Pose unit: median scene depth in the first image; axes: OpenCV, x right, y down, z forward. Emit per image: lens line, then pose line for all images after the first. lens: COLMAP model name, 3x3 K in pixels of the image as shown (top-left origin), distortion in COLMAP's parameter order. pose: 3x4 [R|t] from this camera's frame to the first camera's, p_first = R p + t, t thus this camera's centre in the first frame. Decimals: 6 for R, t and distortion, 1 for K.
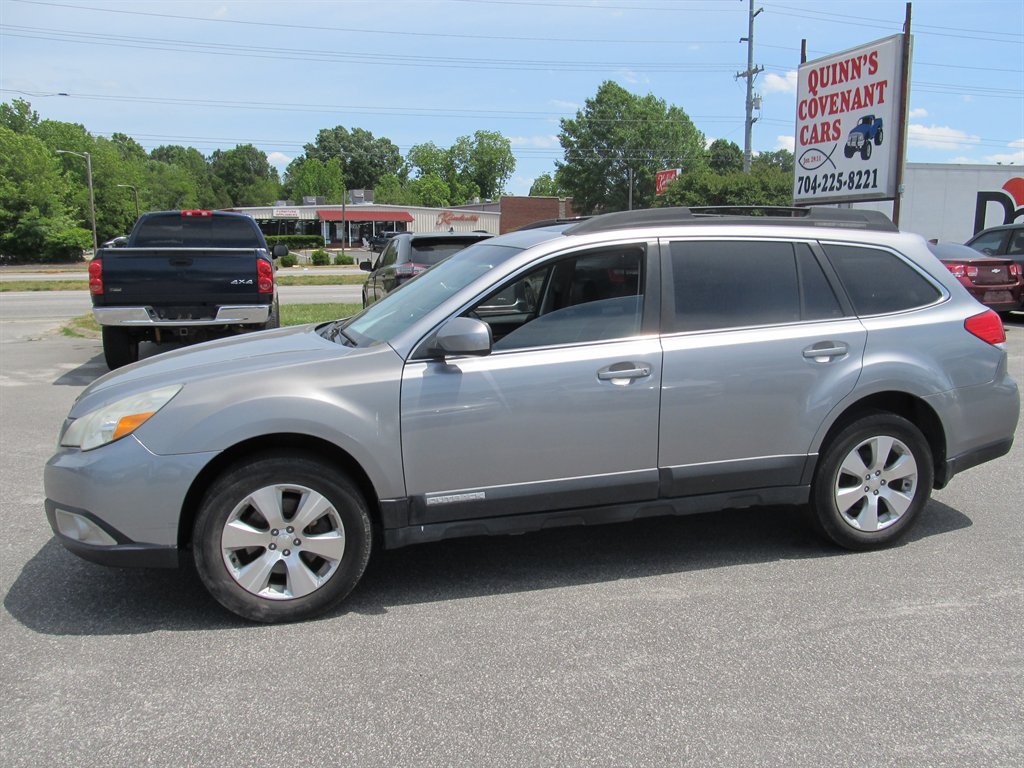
lens RADIAL K [[850.9, 0, 512.0], [0, 850.9, 384.0], [0, 0, 1]] dist [-0.044550, 0.009771]
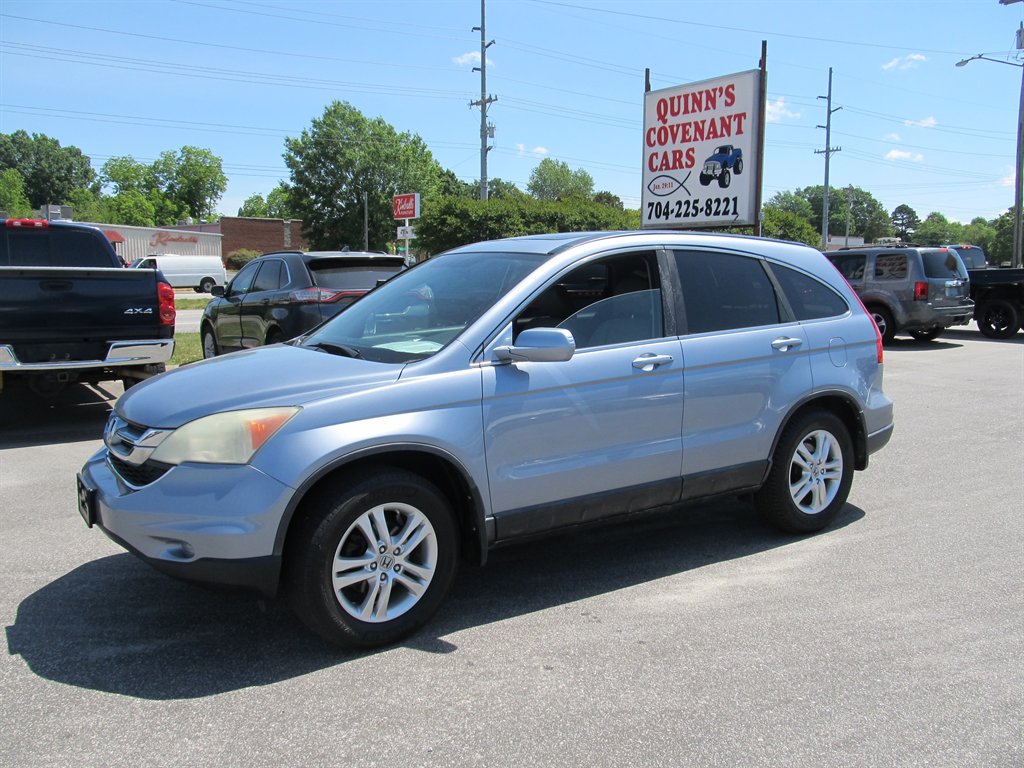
lens RADIAL K [[854.9, 0, 507.1], [0, 854.9, 389.8], [0, 0, 1]] dist [-0.046246, 0.016550]
pose [[0.944247, -0.038169, 0.327017, -0.181012], [0.045386, 0.998865, -0.014464, -0.014312], [-0.326094, 0.028500, 0.944908, 0.102019]]
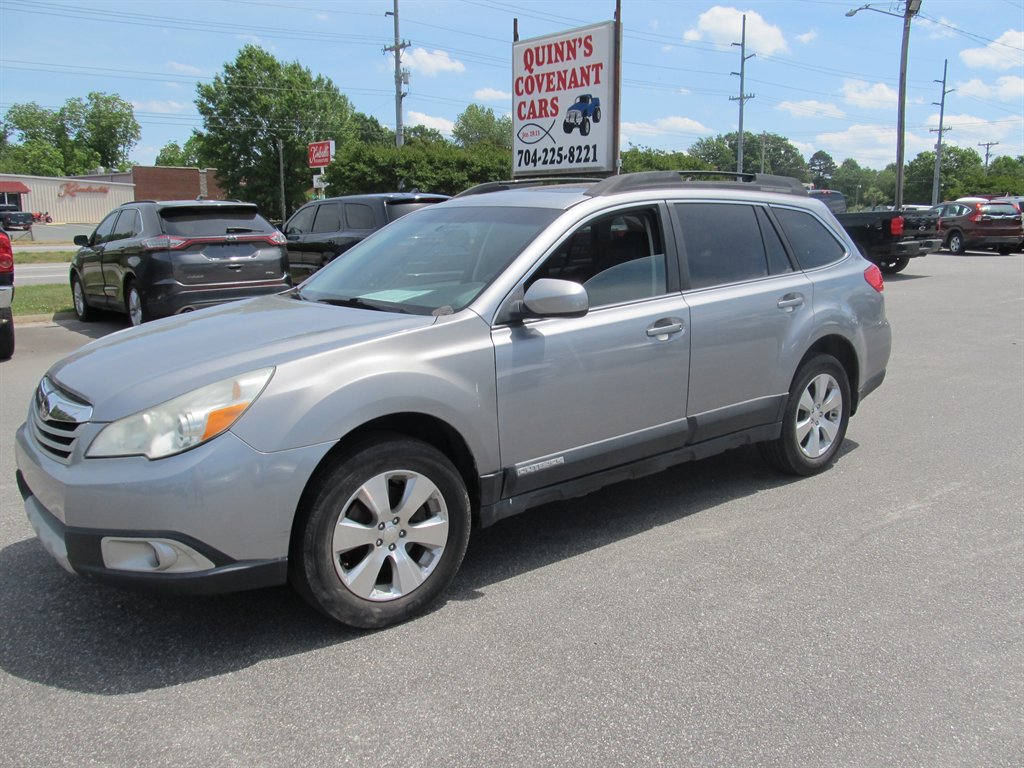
lens RADIAL K [[850.9, 0, 512.0], [0, 850.9, 384.0], [0, 0, 1]] dist [-0.044550, 0.009771]
pose [[0.913552, -0.077341, 0.399301, -0.124122], [0.065321, 0.996909, 0.043647, -0.000973], [-0.401443, -0.013791, 0.915780, 0.031985]]
